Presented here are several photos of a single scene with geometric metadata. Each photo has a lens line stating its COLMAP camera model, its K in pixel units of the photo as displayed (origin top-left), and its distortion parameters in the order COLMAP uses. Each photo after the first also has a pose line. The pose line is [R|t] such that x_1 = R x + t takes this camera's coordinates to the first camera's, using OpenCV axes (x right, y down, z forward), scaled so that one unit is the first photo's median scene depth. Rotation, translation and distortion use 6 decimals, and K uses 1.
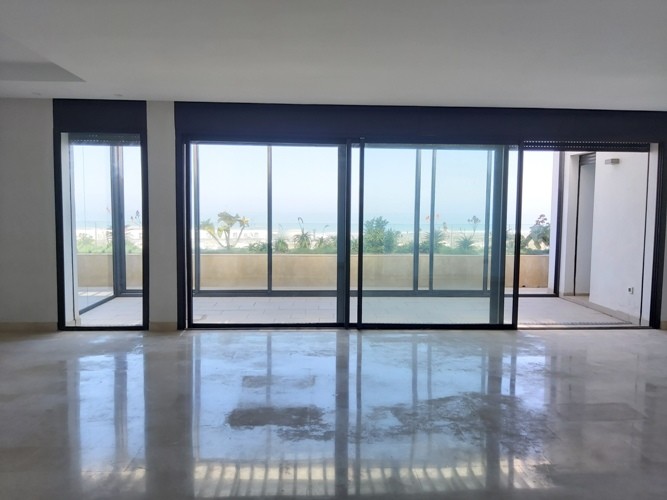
lens RADIAL K [[513.6, 0, 338.0], [0, 513.6, 245.8], [0, 0, 1]] dist [0.084112, -0.173661]
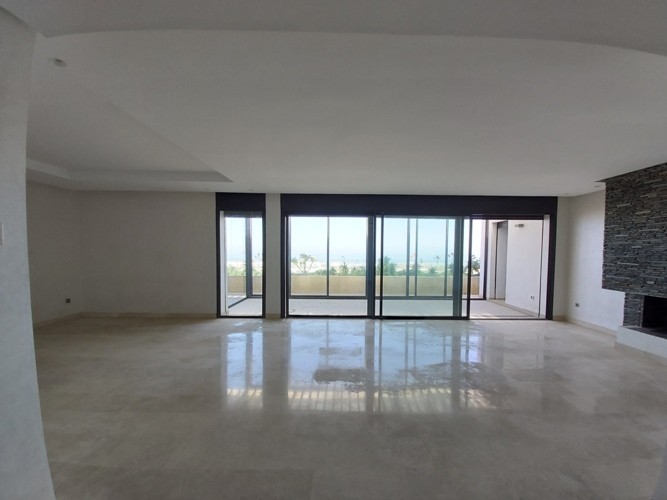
lens RADIAL K [[260.9, 0, 344.5], [0, 260.9, 263.2], [0, 0, 1]] dist [0.000080, -0.010010]
pose [[0.999056, 0.001687, -0.043406, -0.043397], [-0.002853, 0.999637, -0.026805, -0.006199], [0.043345, 0.026904, 0.998698, 0.083401]]
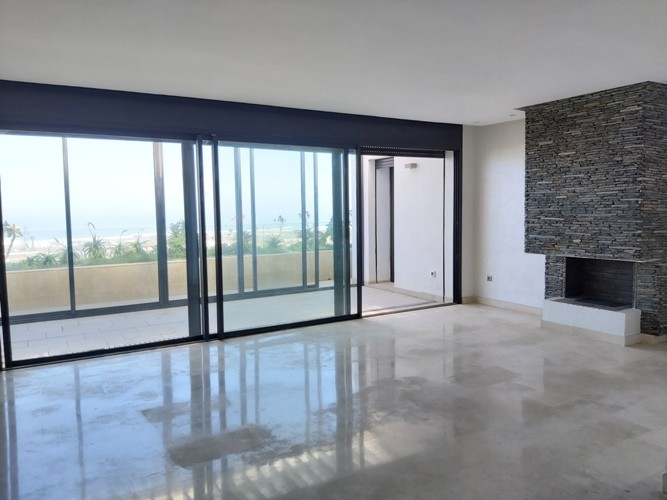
lens RADIAL K [[513.6, 0, 338.0], [0, 513.6, 245.8], [0, 0, 1]] dist [0.084112, -0.173661]
pose [[0.876673, -0.055341, 0.477893, -0.205686], [0.055215, 0.998372, 0.014324, -0.008735], [-0.477907, 0.013829, 0.878301, 0.067424]]
